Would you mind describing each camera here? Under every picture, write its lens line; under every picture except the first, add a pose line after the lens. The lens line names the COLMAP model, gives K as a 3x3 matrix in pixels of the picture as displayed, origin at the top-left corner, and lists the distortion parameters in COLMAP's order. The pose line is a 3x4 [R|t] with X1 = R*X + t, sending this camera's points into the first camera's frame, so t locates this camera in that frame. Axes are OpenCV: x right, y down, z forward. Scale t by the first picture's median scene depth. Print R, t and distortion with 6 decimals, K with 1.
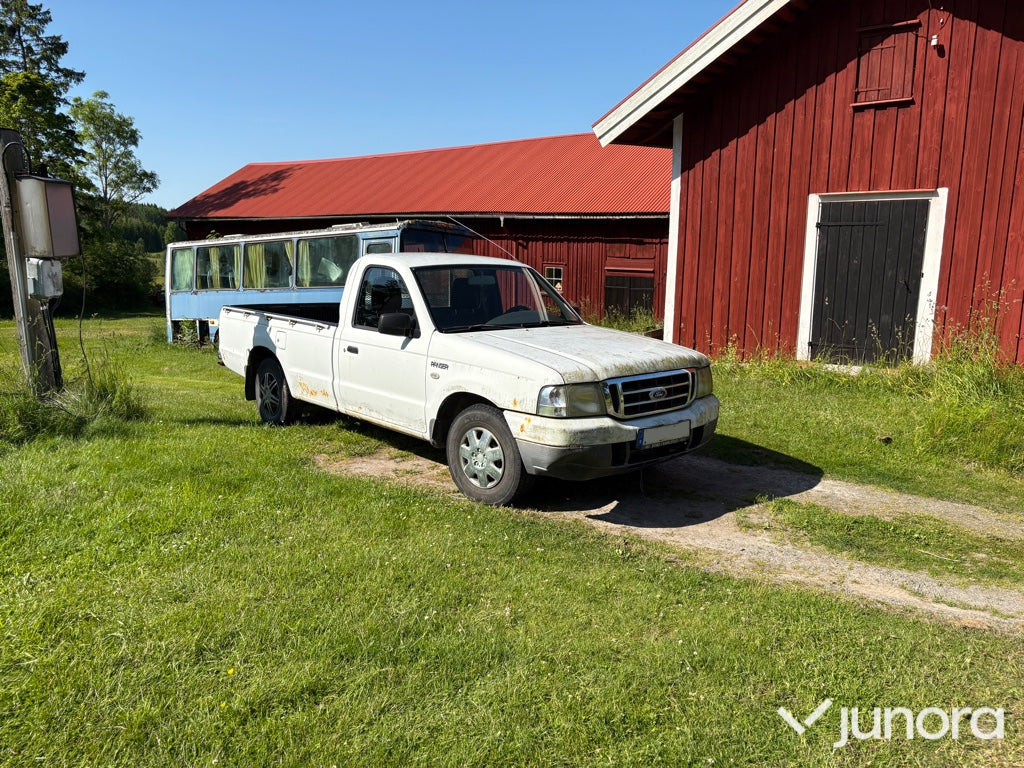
lens RADIAL K [[775.7, 0, 508.6], [0, 775.7, 385.8], [0, 0, 1]] dist [0.052905, -0.056648]
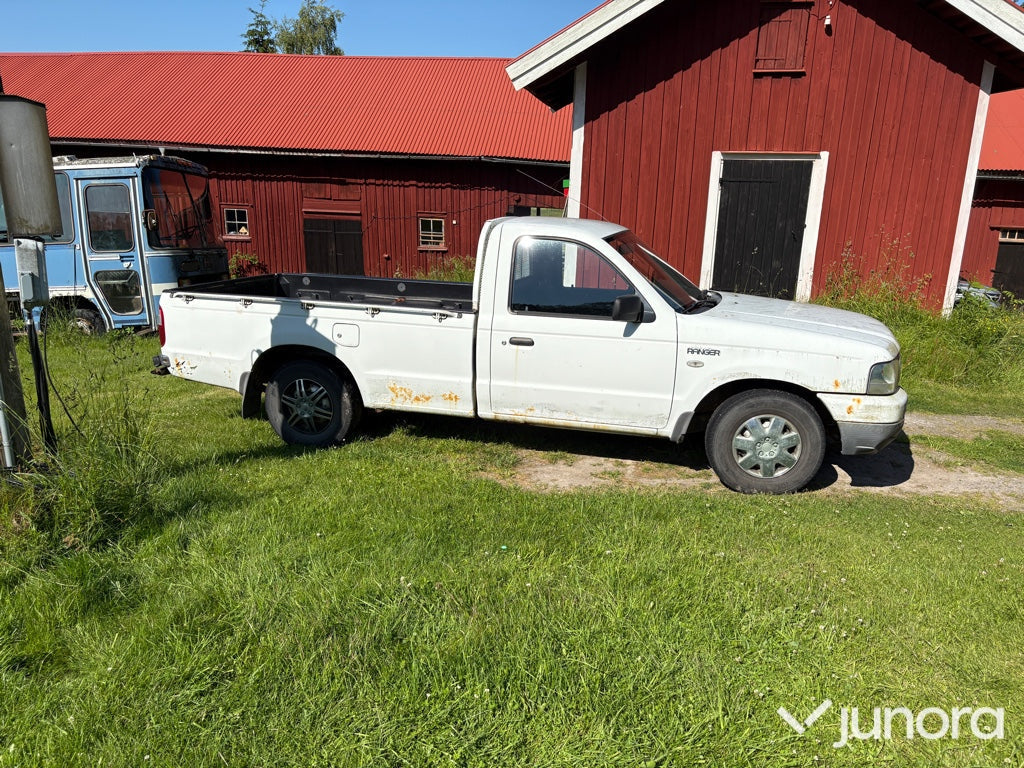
lens RADIAL K [[775.7, 0, 515.4], [0, 775.7, 385.9], [0, 0, 1]] dist [0.052905, -0.056648]
pose [[0.838344, -0.130130, 0.529382, -0.500516], [0.085906, 0.990494, 0.107435, -0.068412], [-0.538331, -0.044590, 0.841553, 0.241539]]
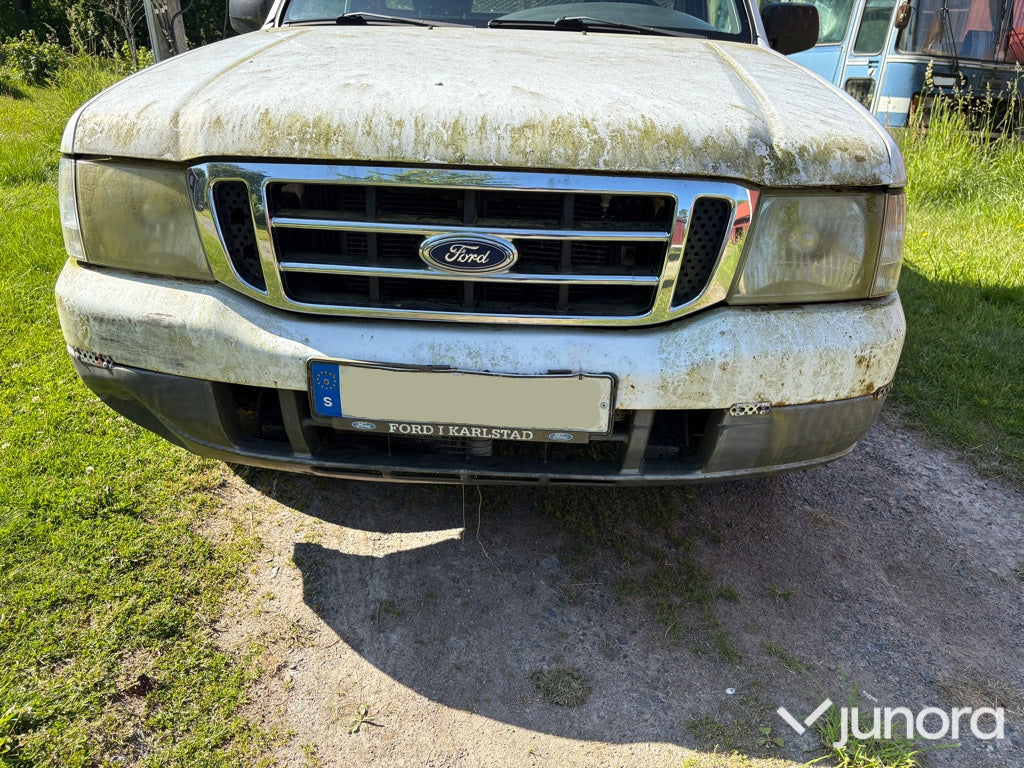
lens RADIAL K [[775.7, 0, 521.7], [0, 775.7, 392.7], [0, 0, 1]] dist [0.052905, -0.056648]
pose [[0.720500, 0.300482, -0.624972, 0.246196], [-0.131013, 0.943997, 0.302829, -0.017755], [0.680966, -0.136309, 0.719517, 0.513262]]
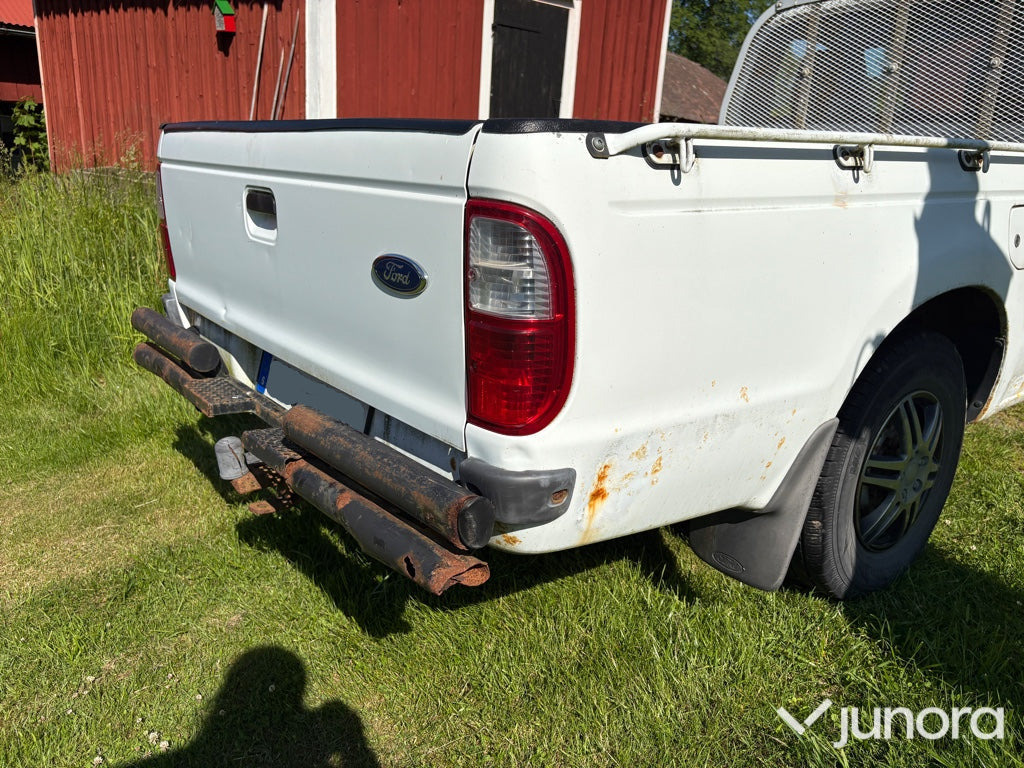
lens RADIAL K [[775.7, 0, 523.6], [0, 775.7, 392.2], [0, 0, 1]] dist [0.052905, -0.056648]
pose [[0.041951, -0.320689, 0.946255, -0.514737], [0.136250, 0.940077, 0.312555, -0.104680], [-0.989786, 0.115815, 0.083131, 1.031128]]
